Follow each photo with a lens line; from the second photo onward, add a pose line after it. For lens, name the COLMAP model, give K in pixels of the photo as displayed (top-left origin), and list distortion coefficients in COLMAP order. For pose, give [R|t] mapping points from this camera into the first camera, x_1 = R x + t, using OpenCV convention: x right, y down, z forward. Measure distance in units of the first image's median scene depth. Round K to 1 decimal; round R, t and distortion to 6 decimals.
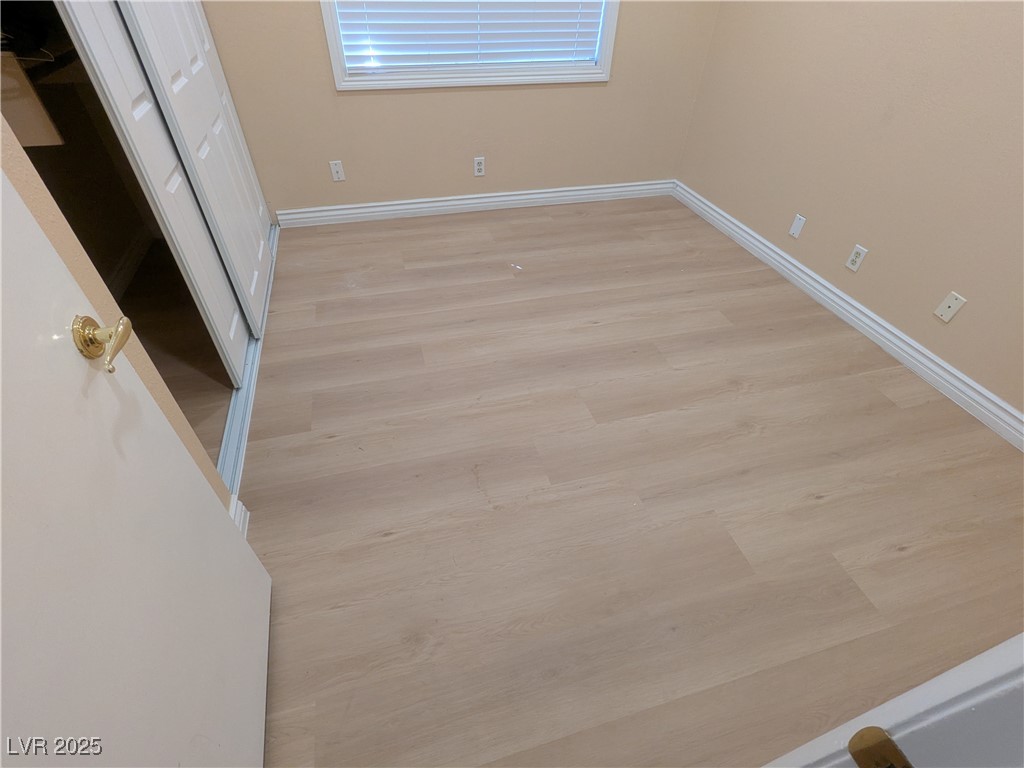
lens RADIAL K [[487.9, 0, 519.3], [0, 487.9, 381.5], [0, 0, 1]] dist [-0.000079, 0.001070]
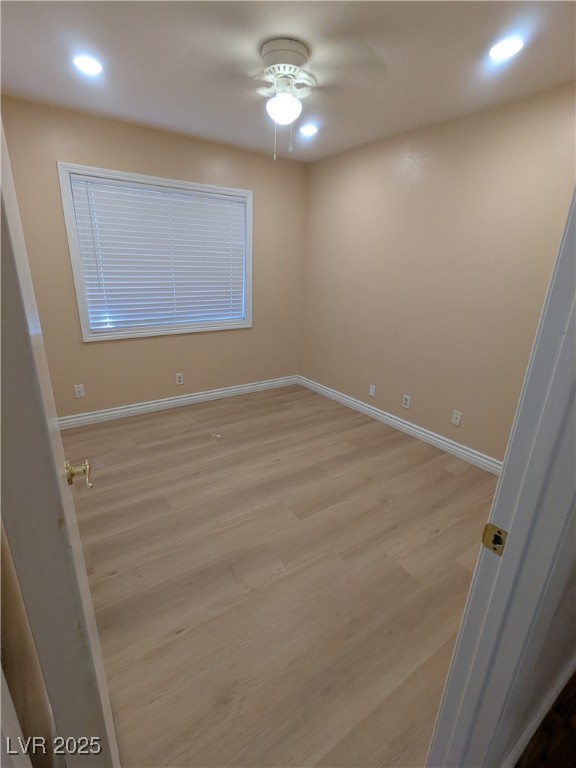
lens RADIAL K [[366.0, 0, 287.0], [0, 366.0, 386.6], [0, 0, 1]] dist [-0.000079, 0.001070]
pose [[0.946592, -0.105172, 0.304798, -0.156136], [0.212635, 0.914236, -0.344905, 0.075994], [-0.242383, 0.391295, 0.887772, -0.146301]]
